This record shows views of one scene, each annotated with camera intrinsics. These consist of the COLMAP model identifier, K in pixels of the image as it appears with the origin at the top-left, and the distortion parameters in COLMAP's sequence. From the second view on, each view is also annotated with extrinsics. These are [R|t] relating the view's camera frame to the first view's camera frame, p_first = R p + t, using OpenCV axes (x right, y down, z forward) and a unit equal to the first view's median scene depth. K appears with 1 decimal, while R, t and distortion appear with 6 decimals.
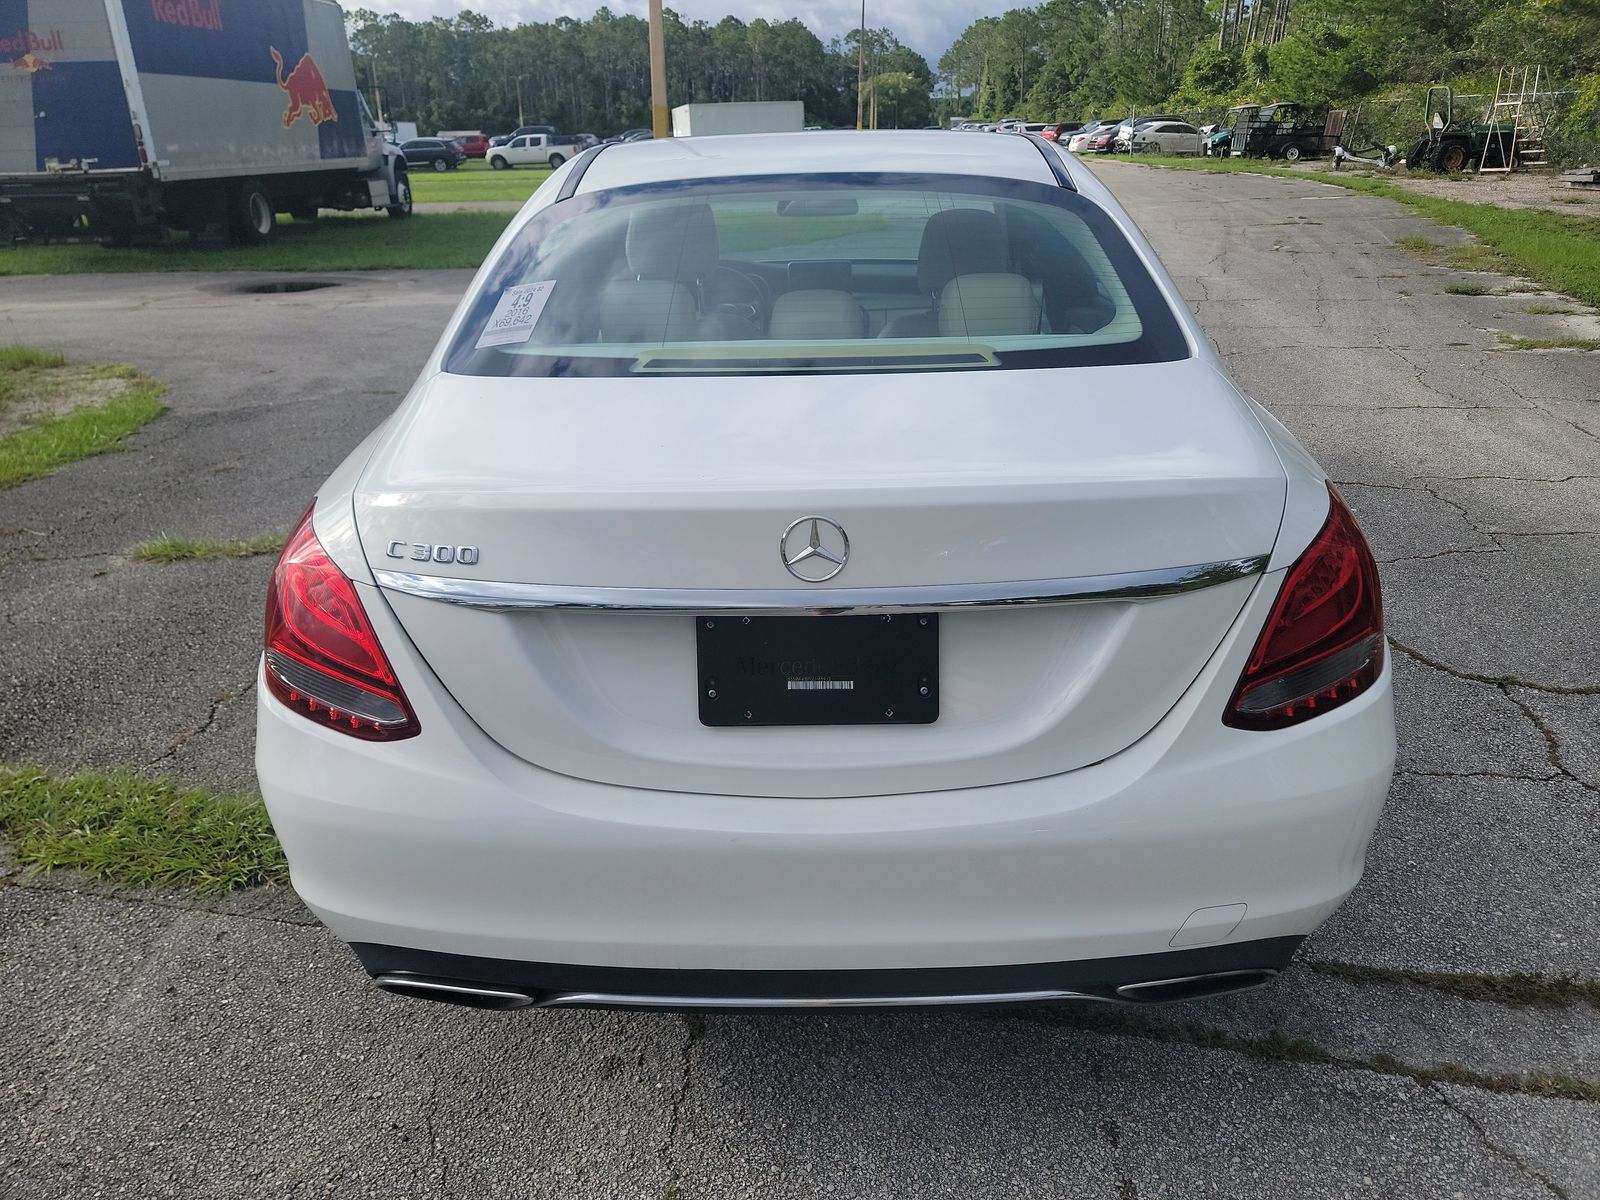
lens RADIAL K [[1138.0, 0, 800.6], [0, 1138.0, 606.6], [0, 0, 1]] dist [0.069836, -0.058181]
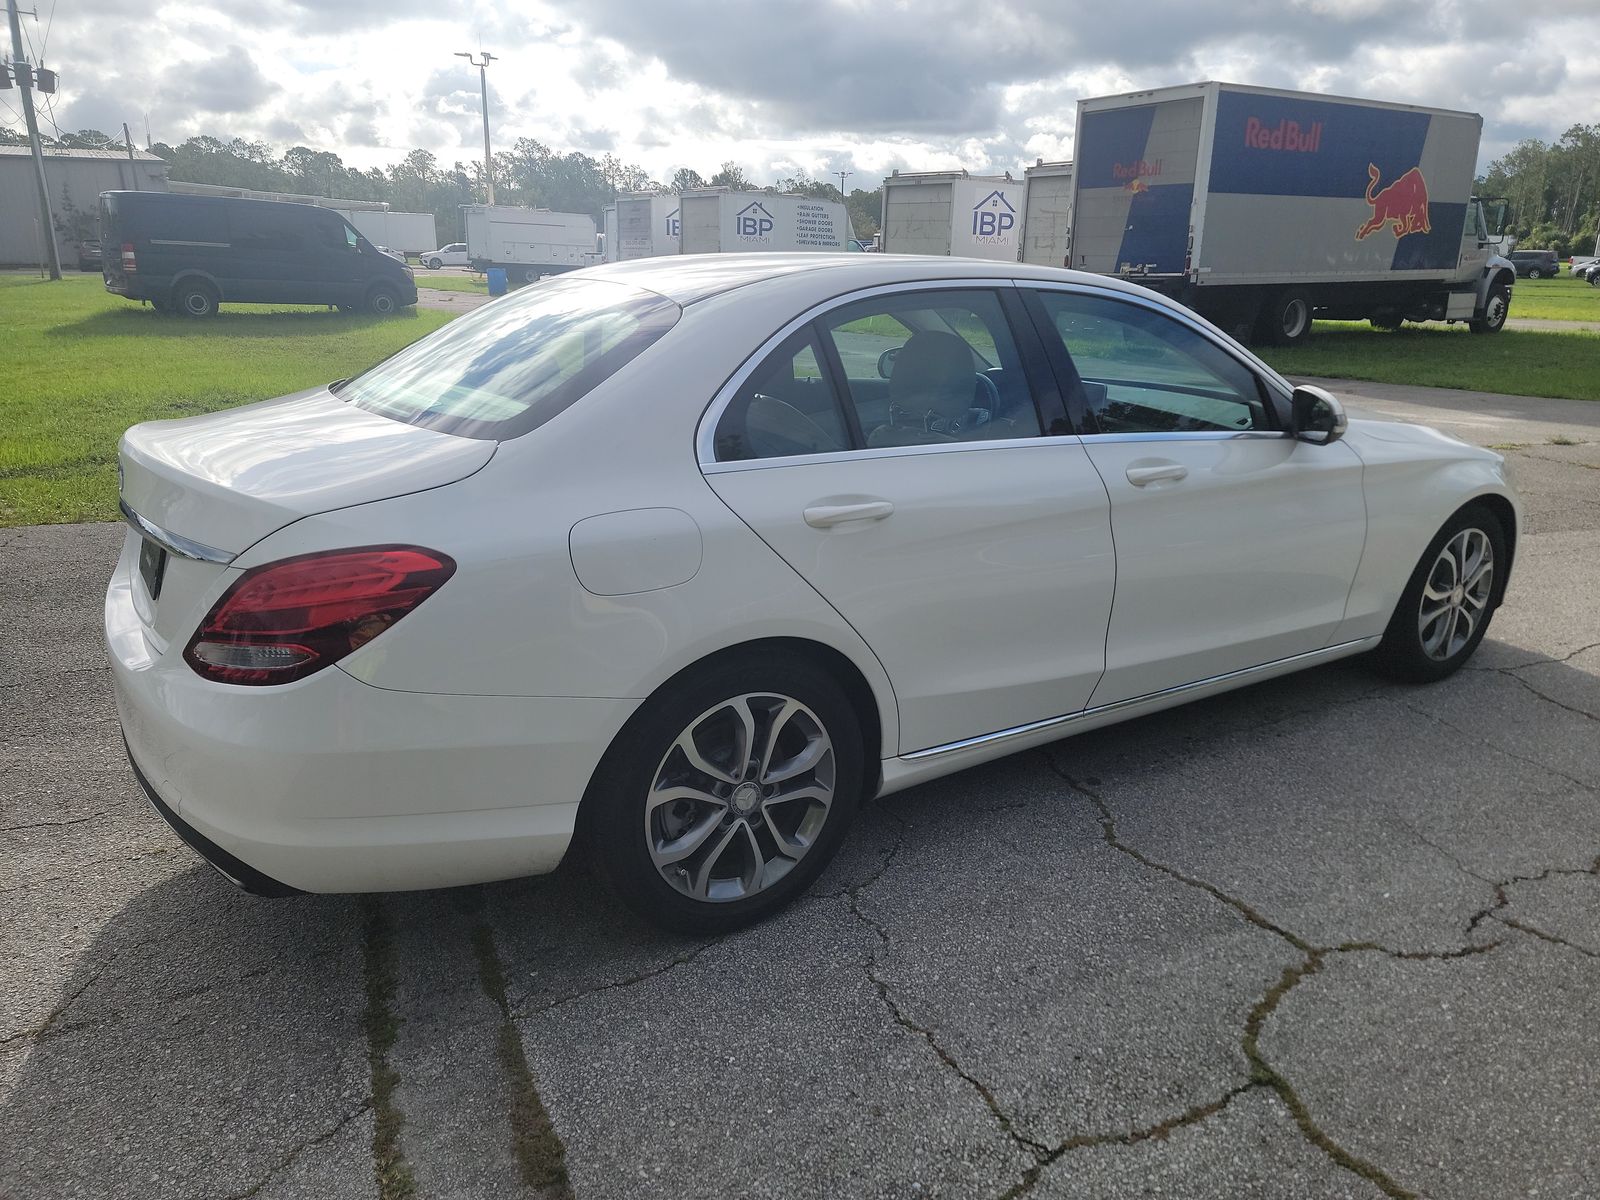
lens RADIAL K [[1138.0, 0, 810.7], [0, 1138.0, 615.7], [0, 0, 1]] dist [0.069836, -0.058181]
pose [[0.556648, 0.277500, -0.783031, 0.211758], [-0.336100, 0.937203, 0.093207, -0.037046], [0.759723, 0.211294, 0.614960, 0.077932]]
